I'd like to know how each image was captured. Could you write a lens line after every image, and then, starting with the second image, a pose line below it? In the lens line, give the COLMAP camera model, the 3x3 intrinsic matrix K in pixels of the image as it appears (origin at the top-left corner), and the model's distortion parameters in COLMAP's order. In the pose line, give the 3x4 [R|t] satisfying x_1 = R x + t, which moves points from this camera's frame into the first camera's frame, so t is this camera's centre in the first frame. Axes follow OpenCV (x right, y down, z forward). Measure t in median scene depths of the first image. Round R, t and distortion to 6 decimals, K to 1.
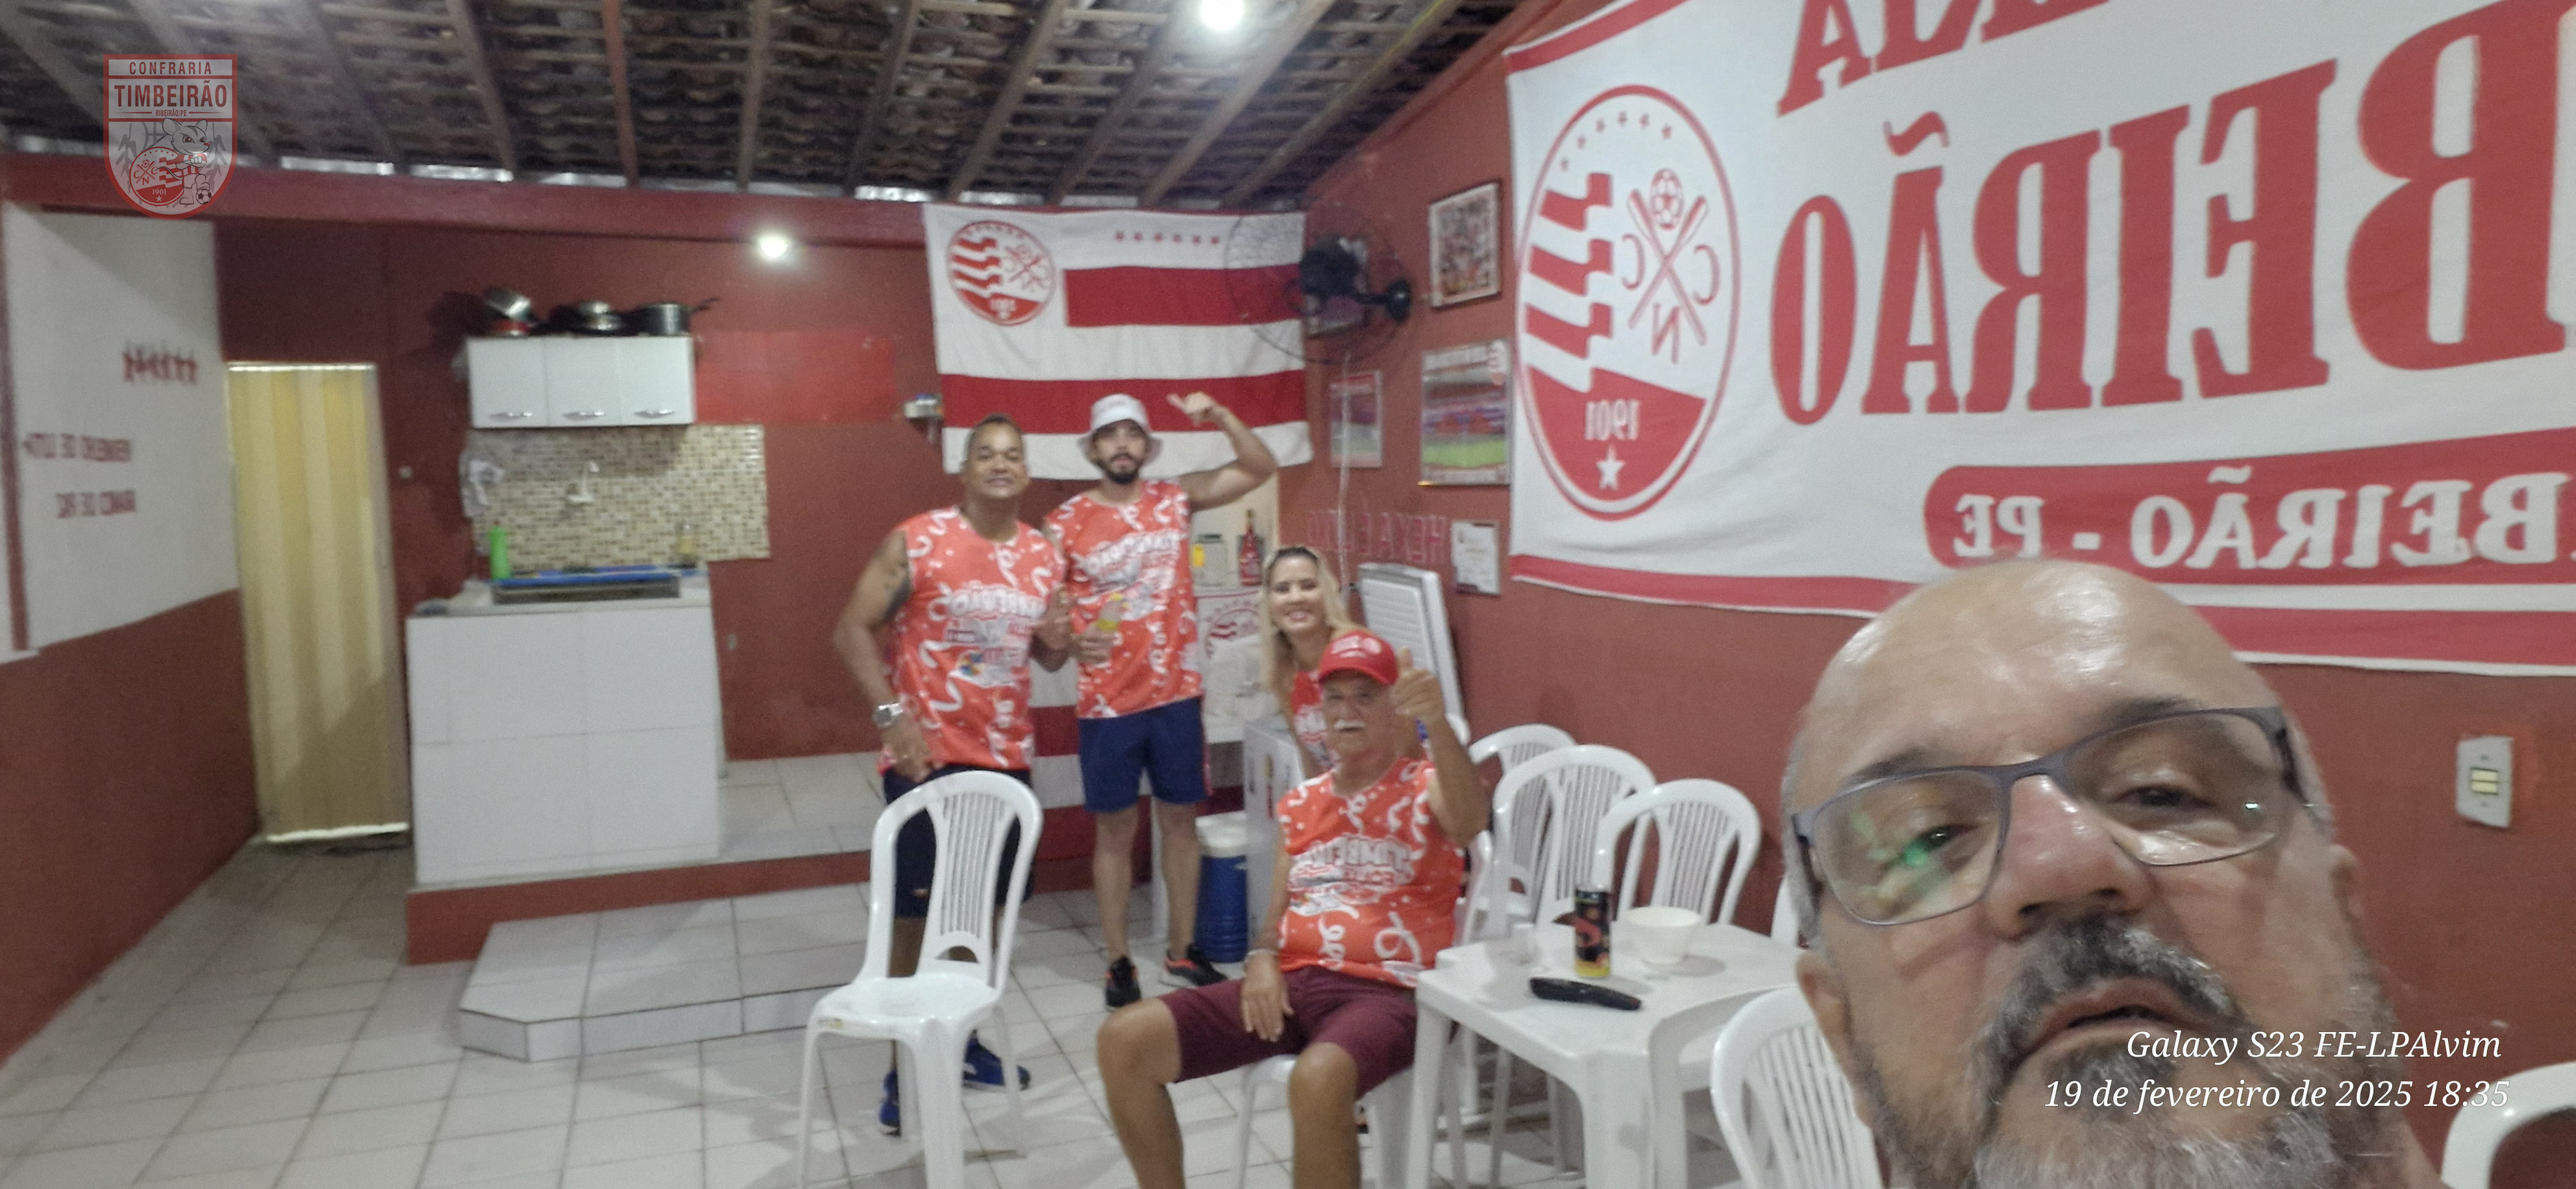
lens RADIAL K [[1771.2, 0, 1290.8], [0, 1771.2, 632.2], [0, 0, 1]] dist [0.089658, -0.123913]
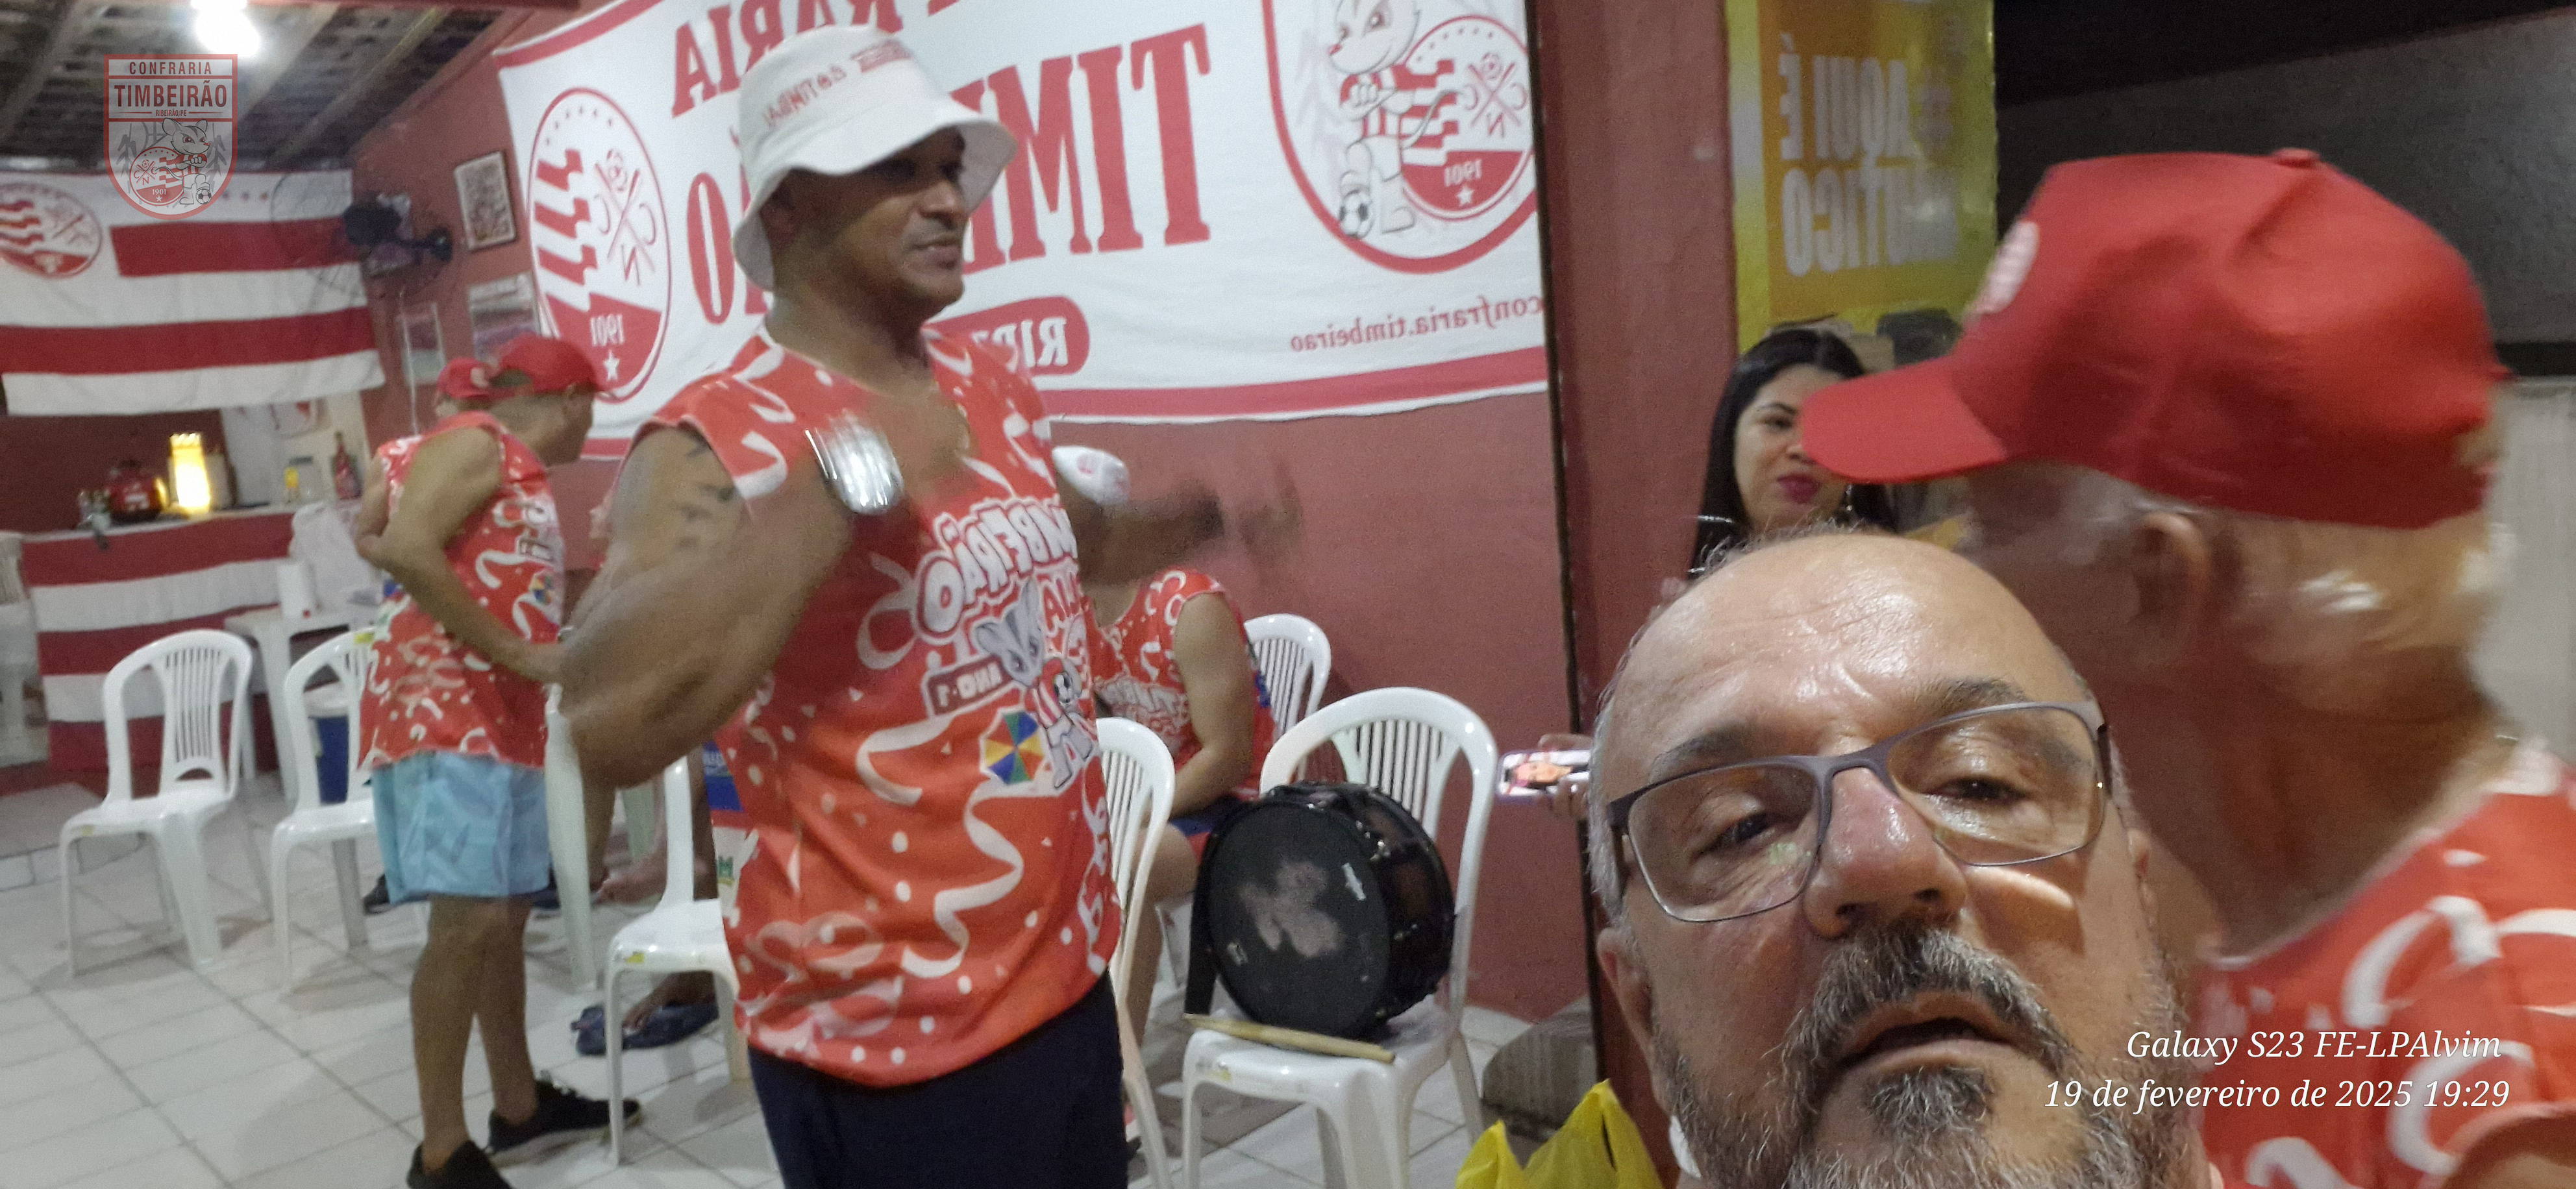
lens RADIAL K [[1680.7, 0, 1288.0], [0, 1680.7, 594.5], [0, 0, 1]] dist [-0.002407, 0.002020]
pose [[0.889387, -0.123288, 0.440217, 0.051843], [0.109011, 0.992365, 0.057686, 0.062862], [-0.443968, -0.003317, 0.896036, -0.378412]]
